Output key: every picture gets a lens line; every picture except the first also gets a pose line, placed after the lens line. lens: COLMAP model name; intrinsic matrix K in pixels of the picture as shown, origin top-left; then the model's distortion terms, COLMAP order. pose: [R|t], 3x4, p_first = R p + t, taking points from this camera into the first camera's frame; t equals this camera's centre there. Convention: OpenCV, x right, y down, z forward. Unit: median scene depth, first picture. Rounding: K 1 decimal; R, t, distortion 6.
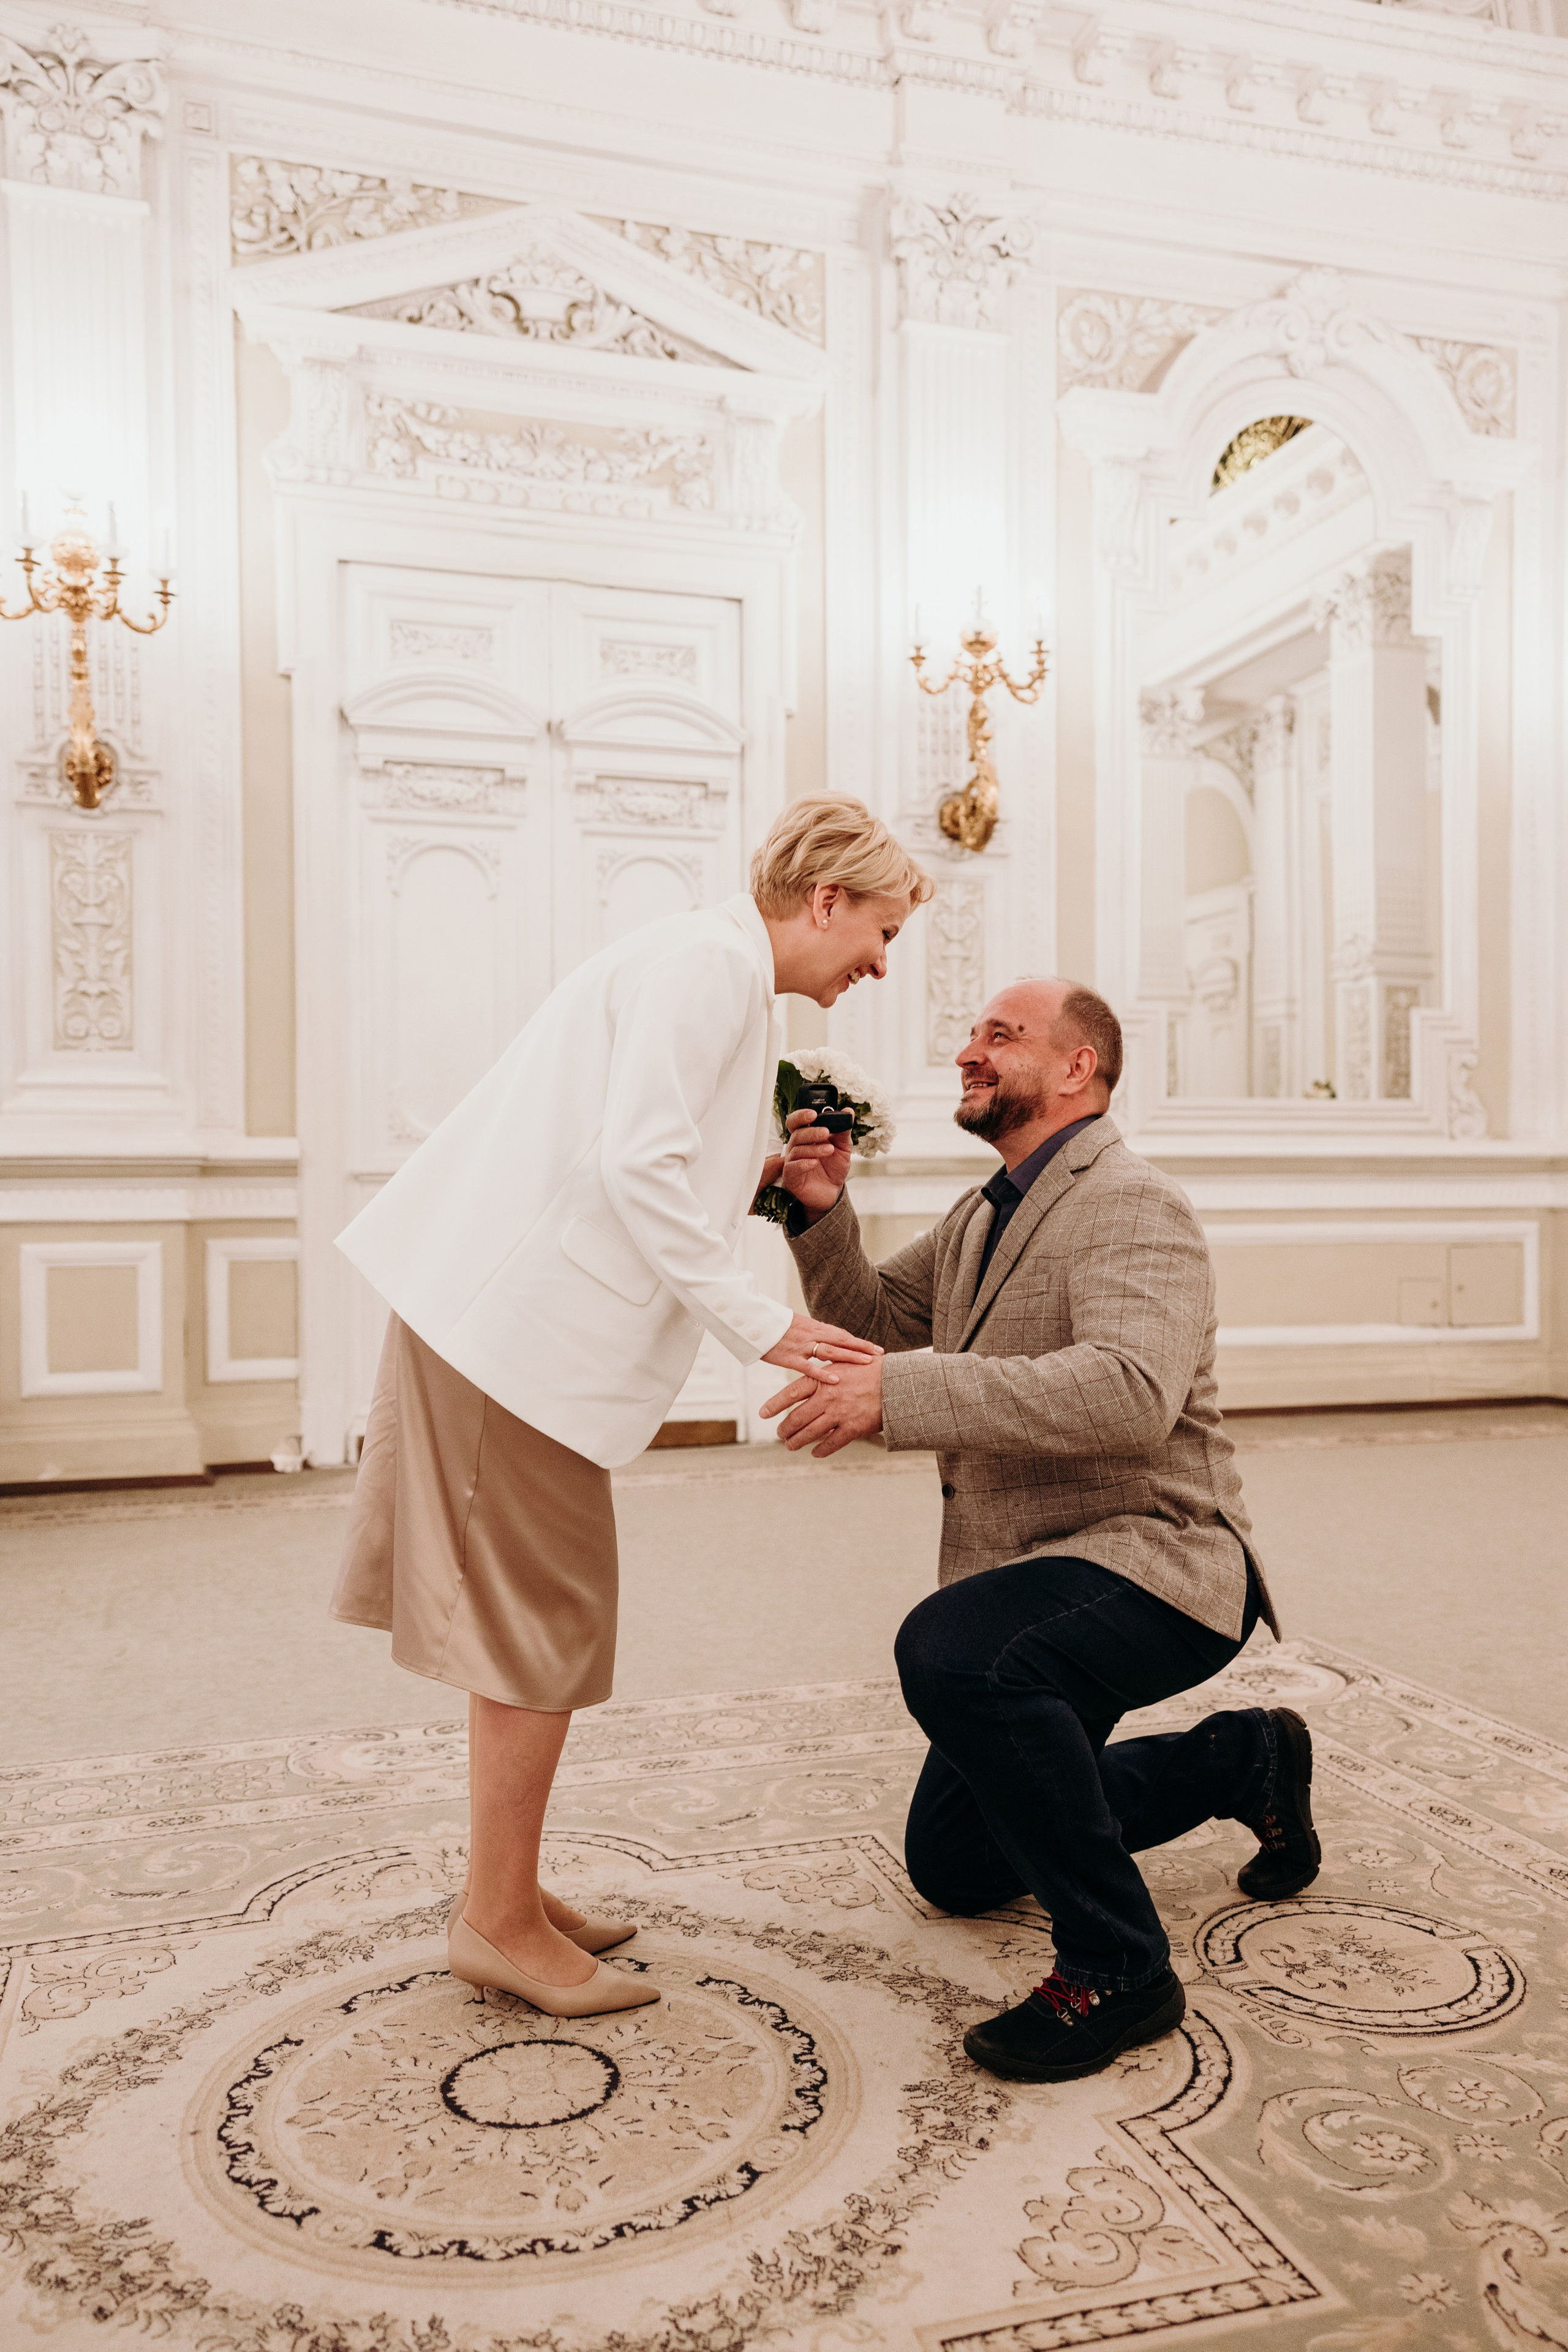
lens RADIAL K [[1815.4, 0, 778.3], [0, 1815.4, 1199.0], [0, 0, 1]] dist [0.060969, 0.012023]
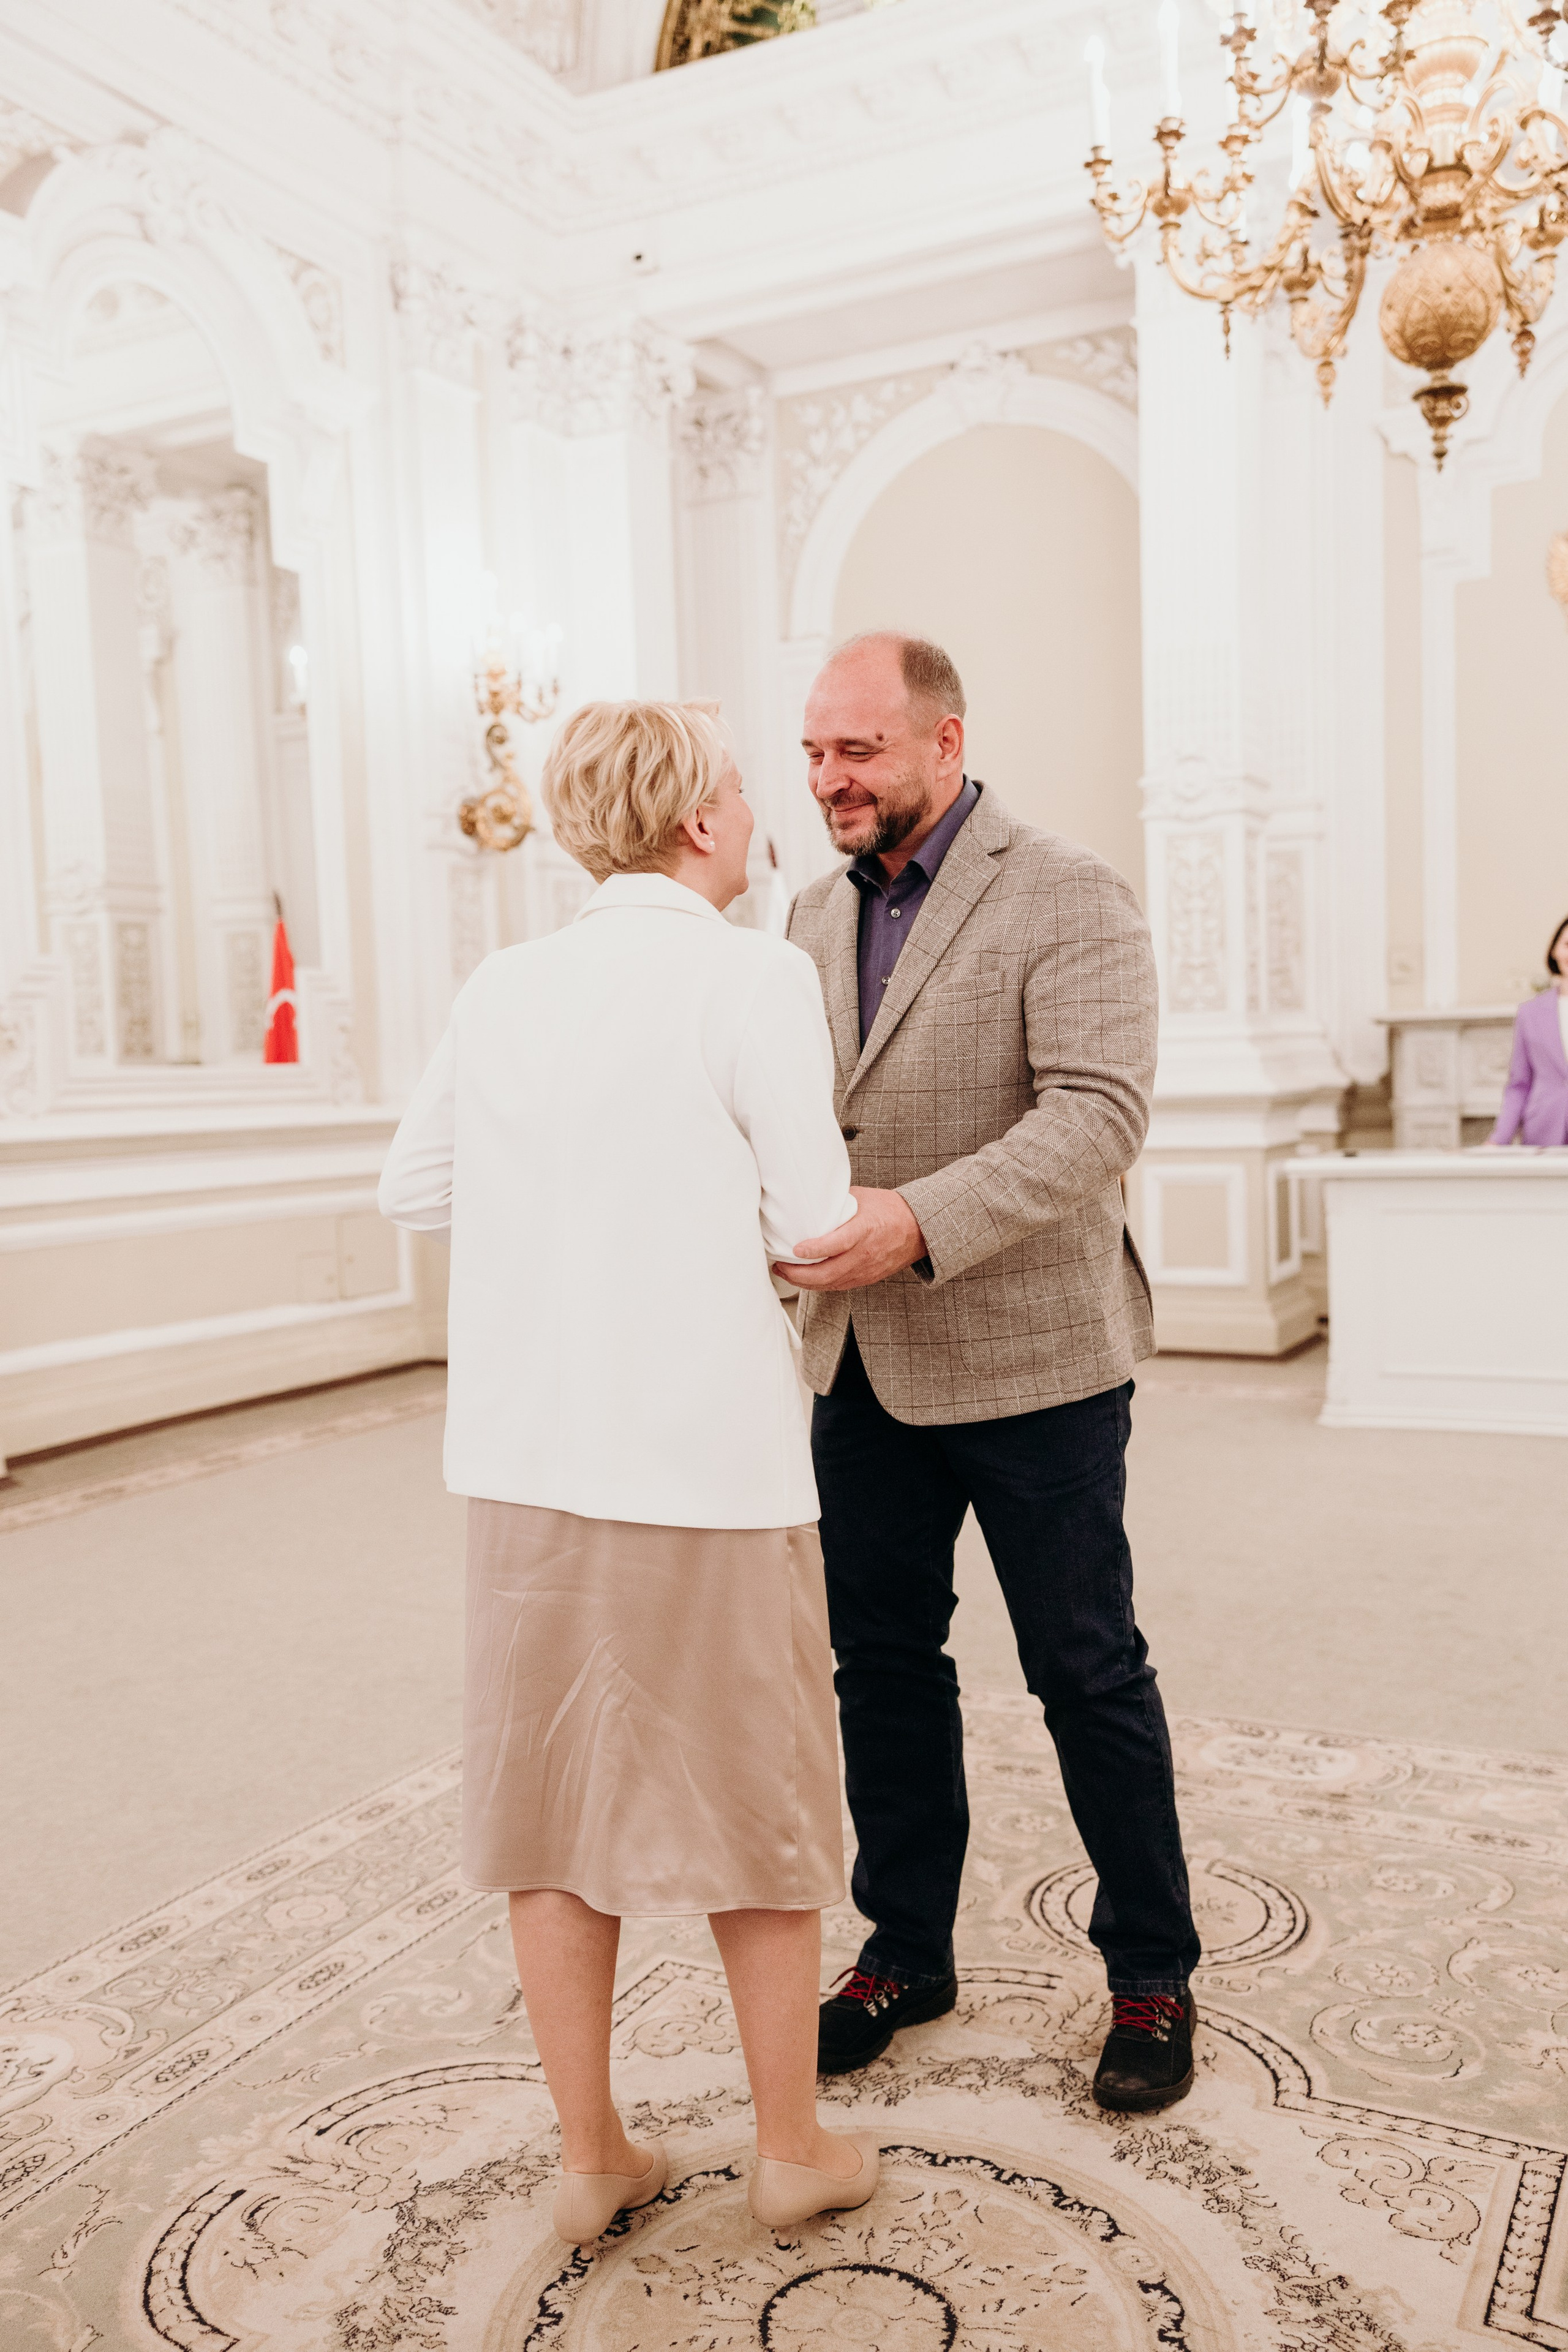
lens RADIAL K [[2017.6, 0, 785.1], [0, 2017.6, 1198.9], [0, 0, 1]] dist [0.064979, 0.016019]
pose [[0.700185, -0.064030, 0.711084, -0.706499], [0.037560, 0.997895, 0.052873, -0.098165], [-0.712972, -0.010313, 0.701116, 0.286509]]
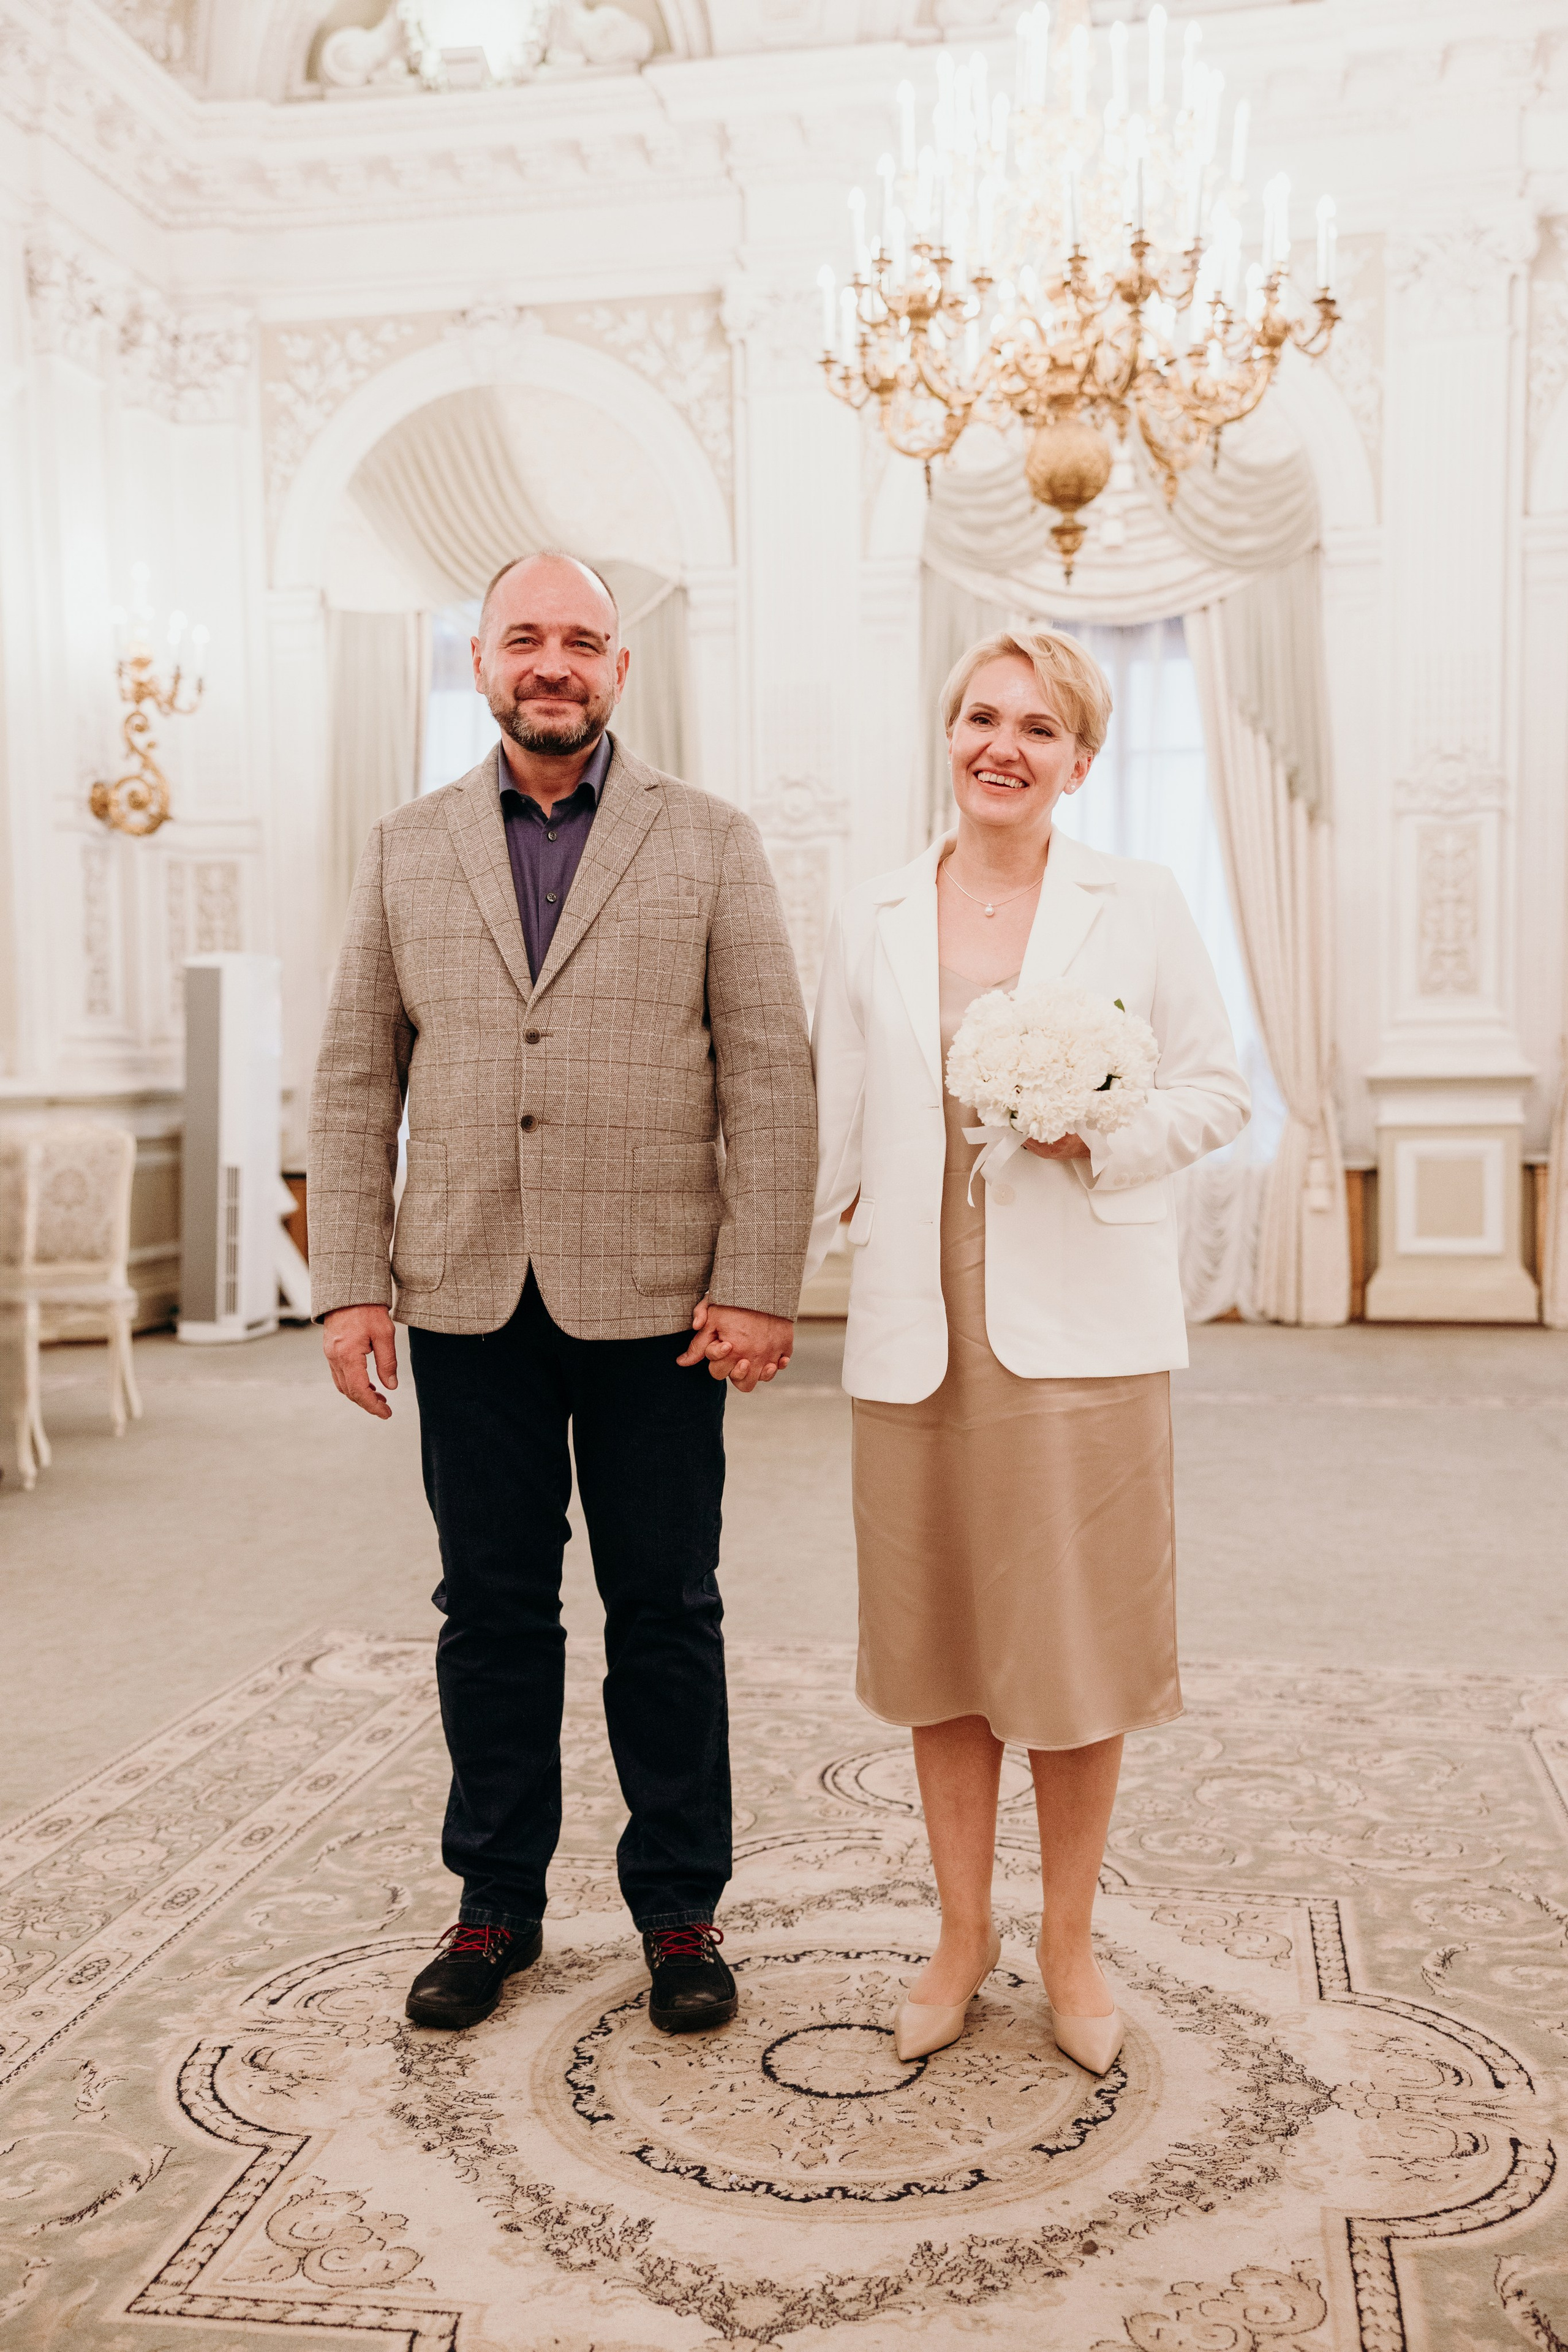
lens RADIAL K [[2301.5, 0, 785.6], [0, 2301.5, 1184.7], [0, 0, 1]] dist [0.100462, 0.000000]
pose [[-0.464646, 0.056478, -0.883694, 0.875391], [0.005581, 0.998131, 0.060857, -0.083845], [0.885479, 0.023345, -0.464093, 1.343325]]
